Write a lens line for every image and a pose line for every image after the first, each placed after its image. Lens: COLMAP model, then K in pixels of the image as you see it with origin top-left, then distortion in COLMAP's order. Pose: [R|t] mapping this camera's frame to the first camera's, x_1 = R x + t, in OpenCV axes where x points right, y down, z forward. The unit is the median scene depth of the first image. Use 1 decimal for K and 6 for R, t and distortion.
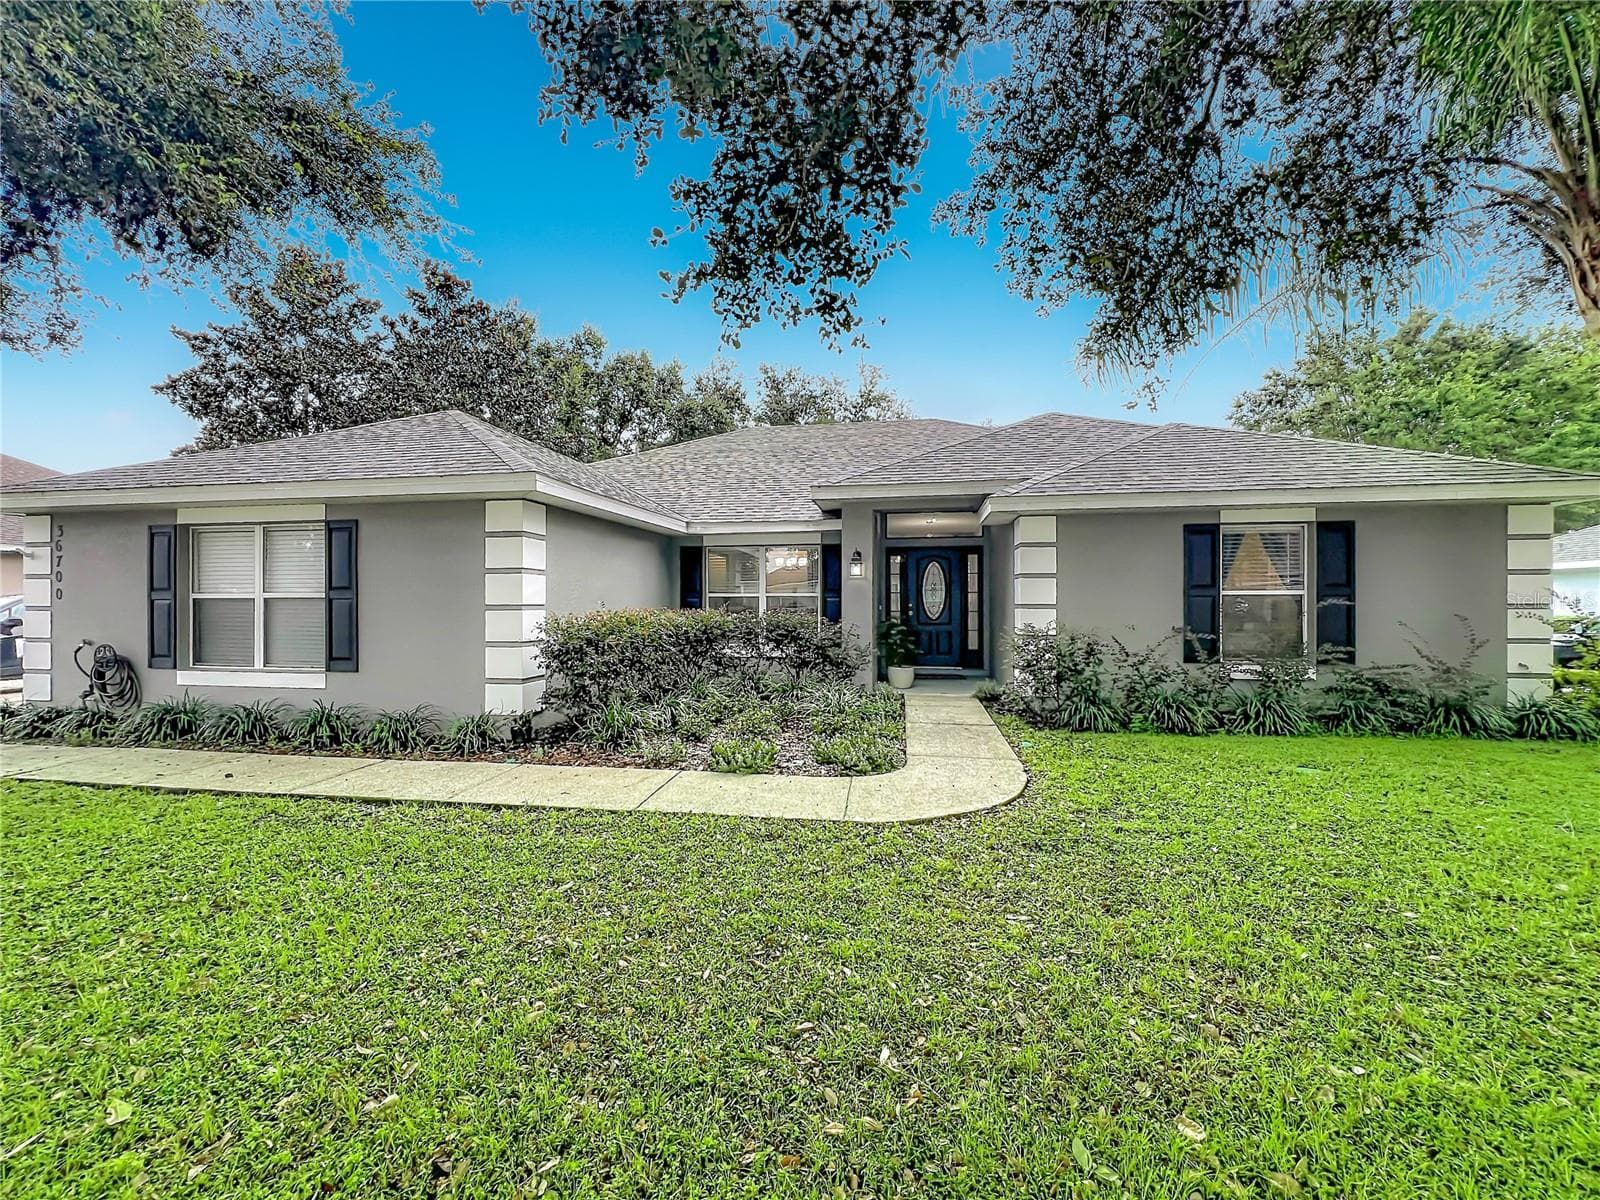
lens RADIAL K [[640.4, 0, 795.1], [0, 640.4, 611.2], [0, 0, 1]] dist [-0.002139, -0.000204]
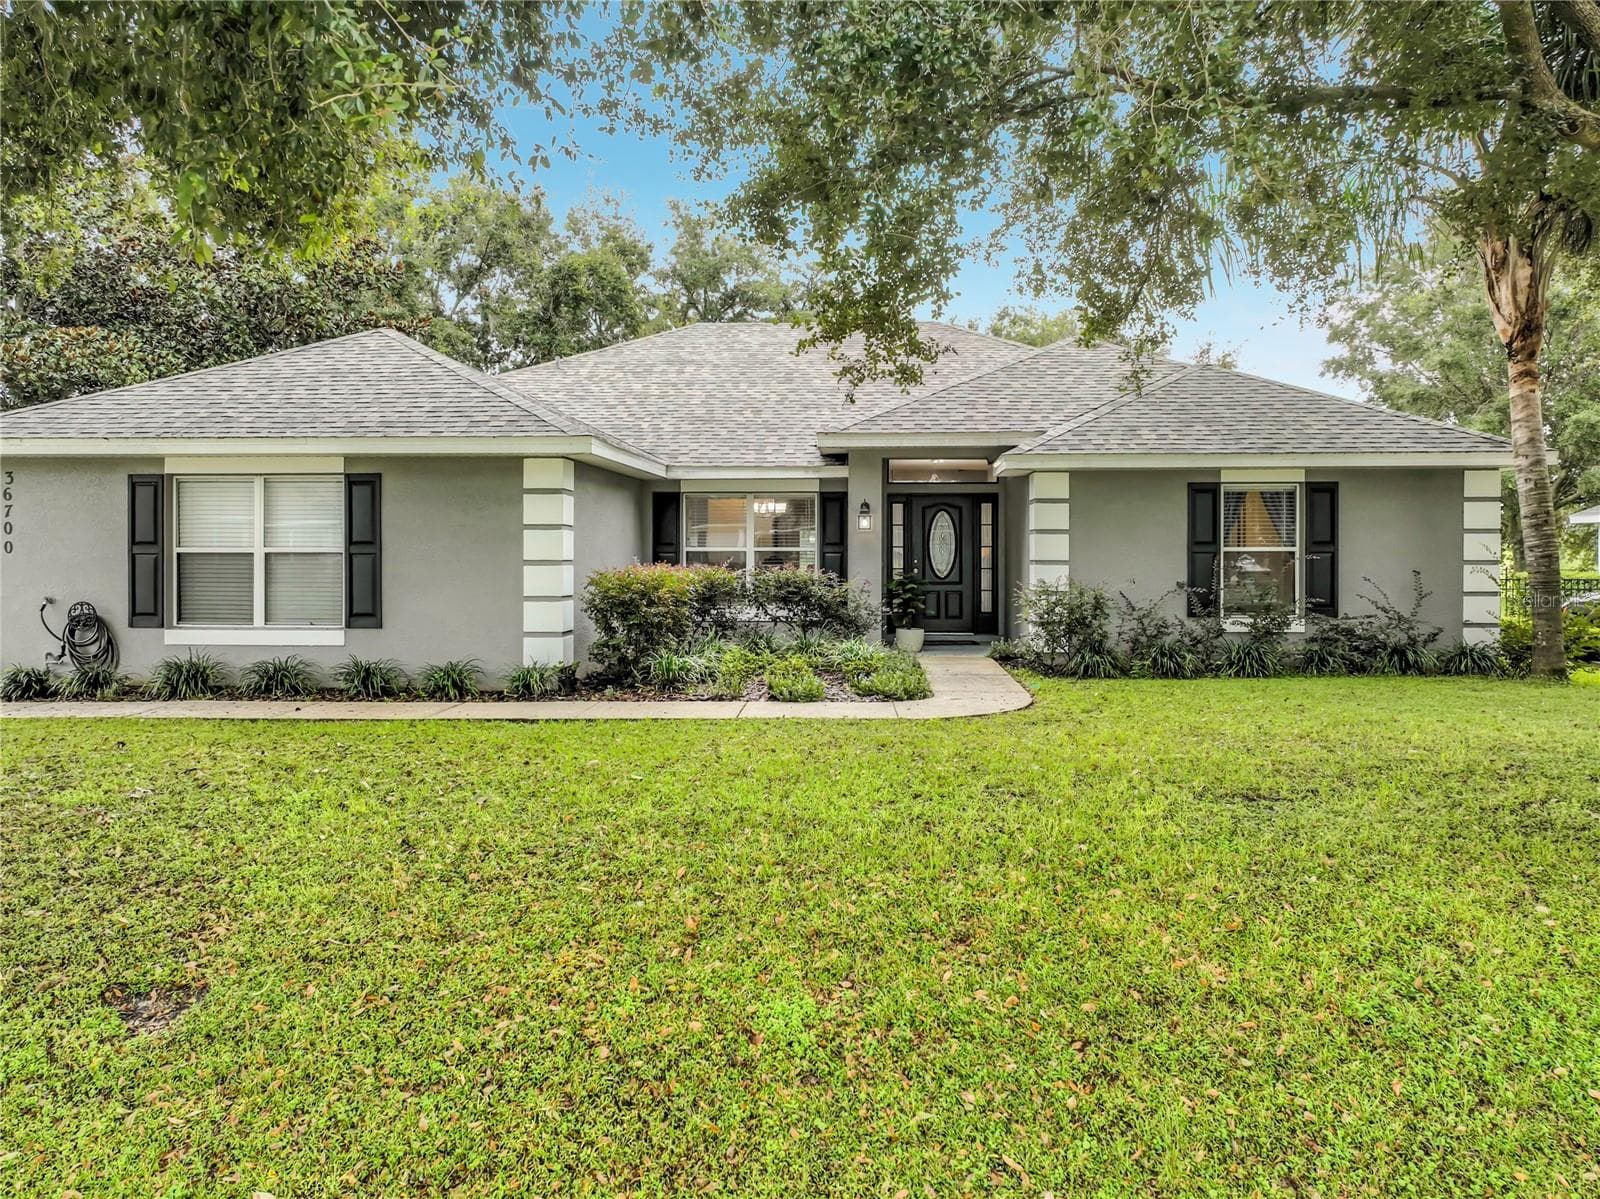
lens RADIAL K [[1148.7, 0, 800.0], [0, 1148.7, 599.5], [0, 0, 1]] dist [0.000240, 0.001531]
pose [[0.993325, -0.002780, 0.115317, -0.230364], [0.000182, 0.999746, 0.022536, 0.010760], [-0.115351, -0.022365, 0.993073, -0.779945]]
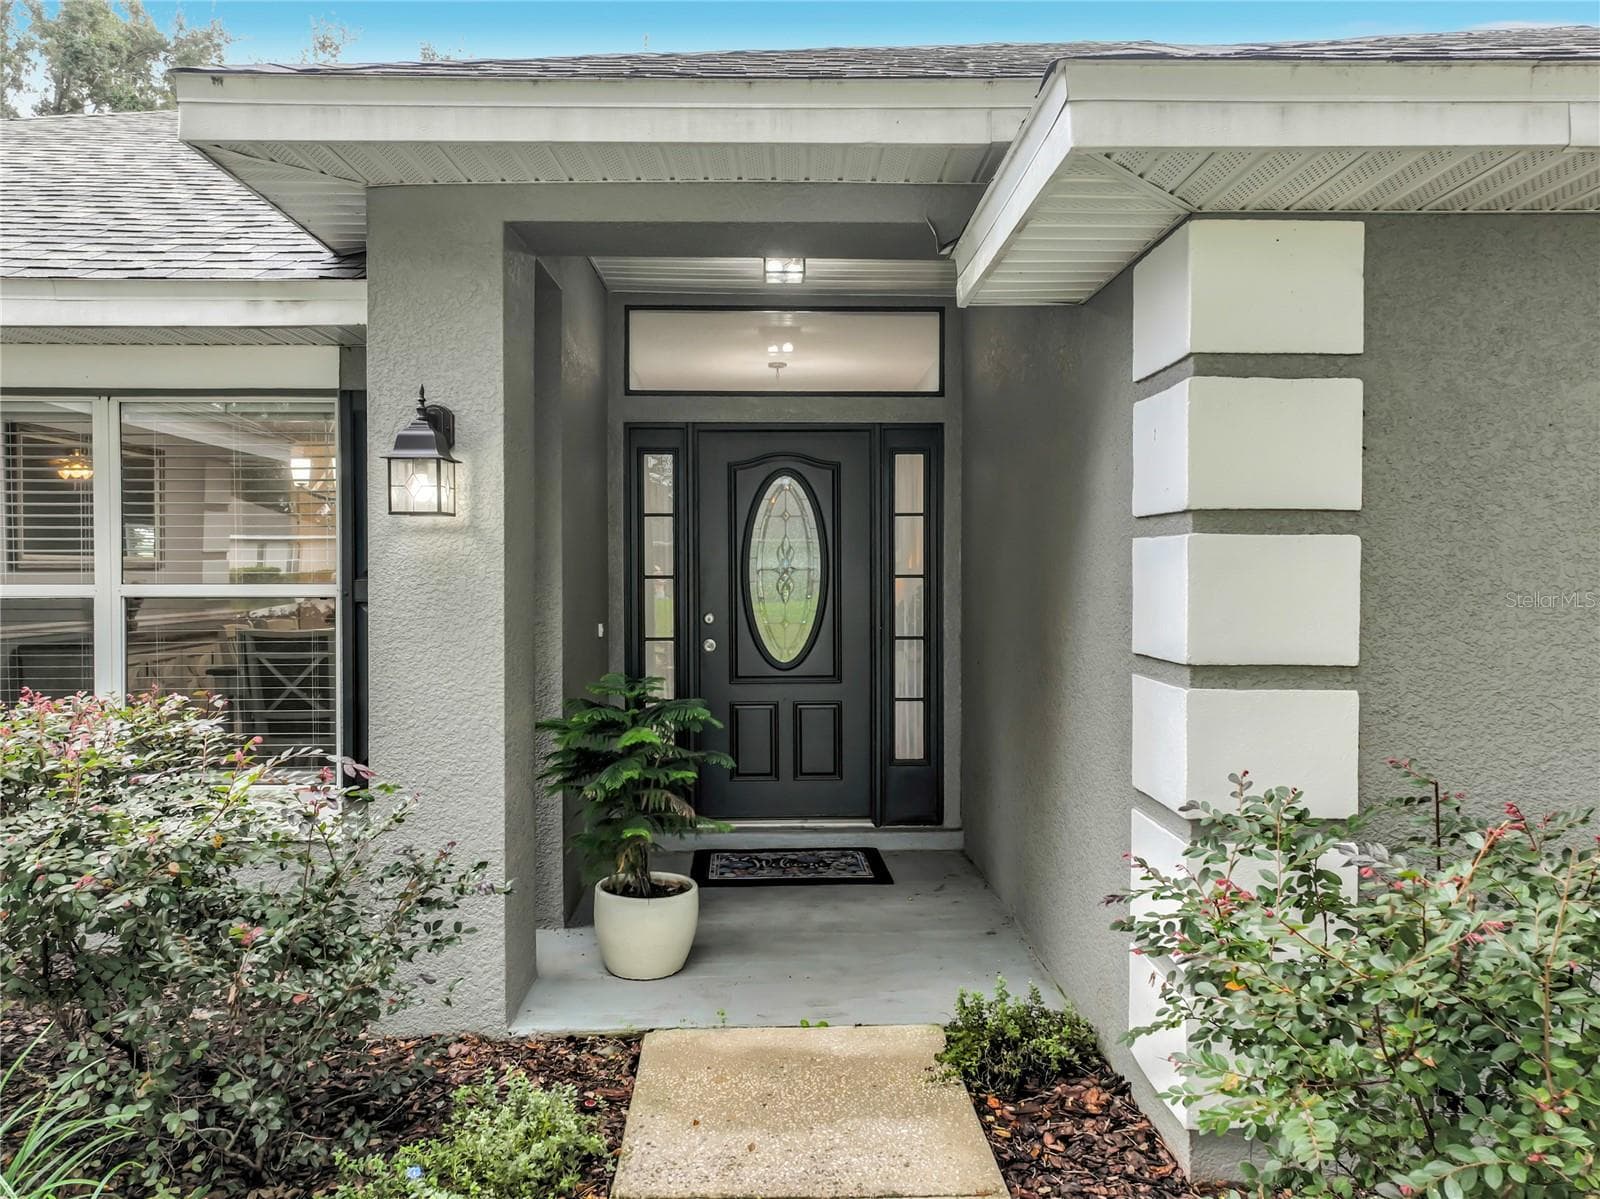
lens RADIAL K [[1148.7, 0, 800.0], [0, 1148.7, 599.5], [0, 0, 1]] dist [0.000240, 0.001531]
pose [[0.978241, -0.006599, 0.207367, 0.168640], [0.004227, 0.999920, 0.011880, -0.037045], [-0.207429, -0.010745, 0.978191, 0.710026]]
